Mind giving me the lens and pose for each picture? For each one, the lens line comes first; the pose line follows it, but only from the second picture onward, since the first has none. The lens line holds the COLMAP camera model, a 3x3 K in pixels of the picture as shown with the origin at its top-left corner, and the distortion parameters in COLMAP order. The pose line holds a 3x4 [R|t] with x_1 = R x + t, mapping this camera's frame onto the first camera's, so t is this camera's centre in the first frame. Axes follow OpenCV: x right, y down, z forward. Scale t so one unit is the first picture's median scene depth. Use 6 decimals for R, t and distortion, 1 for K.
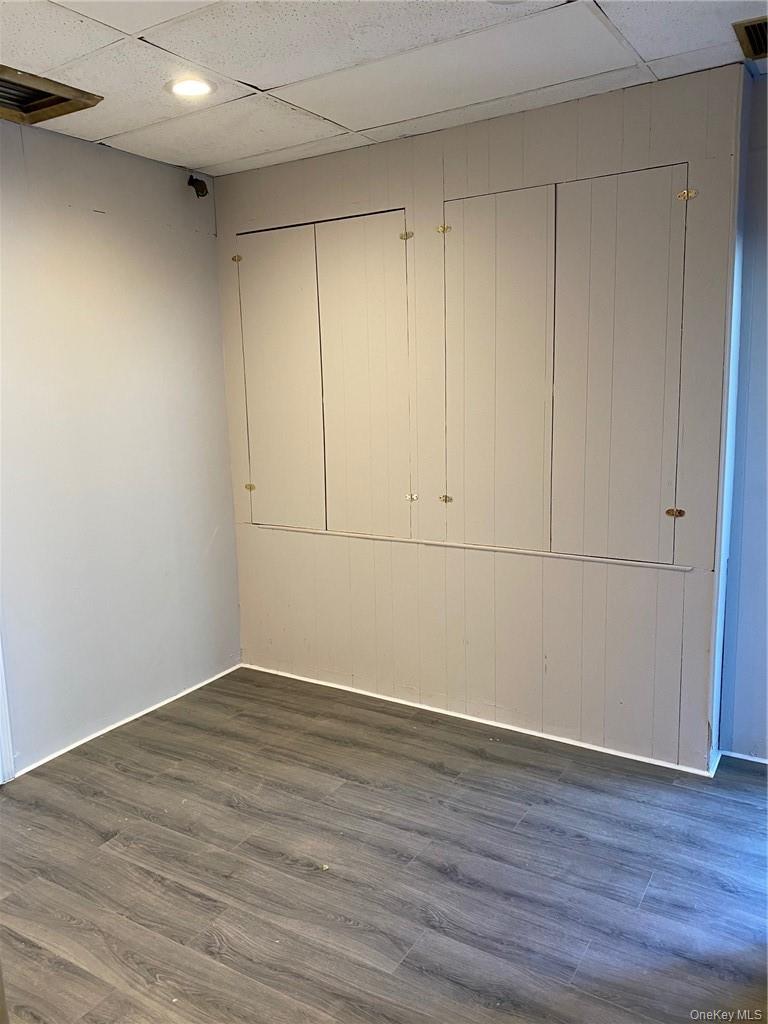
lens RADIAL K [[782.1, 0, 378.2], [0, 782.1, 512.7], [0, 0, 1]] dist [0.018226, -0.013418]
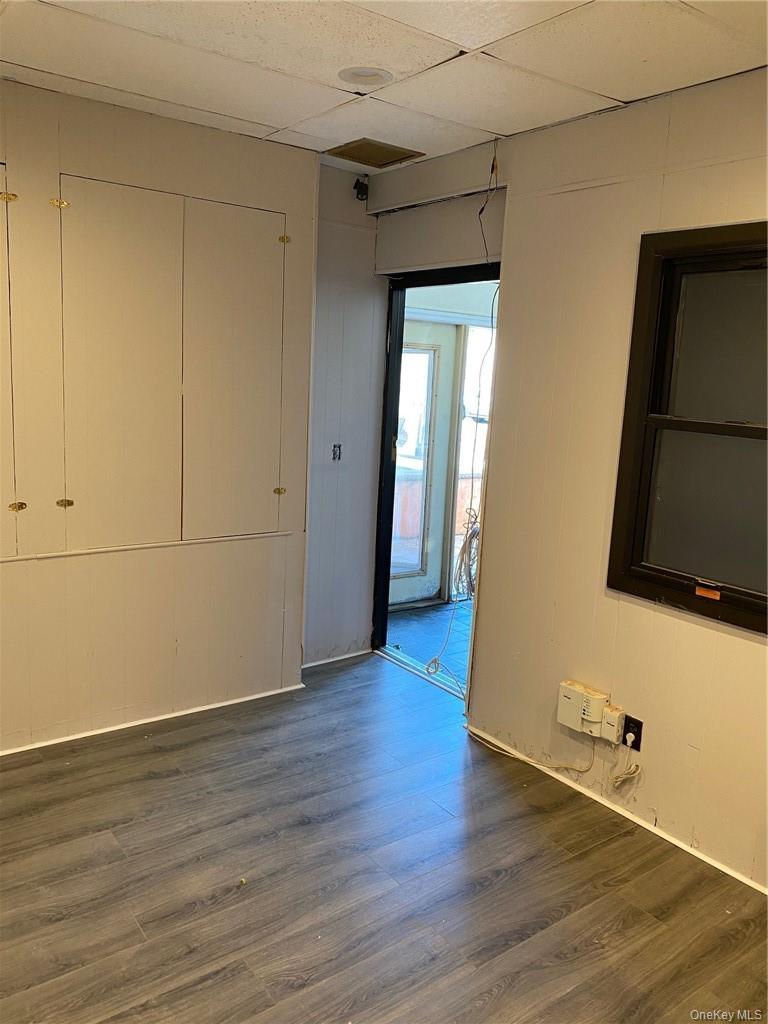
lens RADIAL K [[782.1, 0, 382.2], [0, 782.1, 509.8], [0, 0, 1]] dist [0.018226, -0.013418]
pose [[0.367368, -0.121137, 0.922153, -0.773910], [0.098636, 0.990965, 0.090882, -0.071578], [-0.924831, 0.057570, 0.375997, 0.404228]]
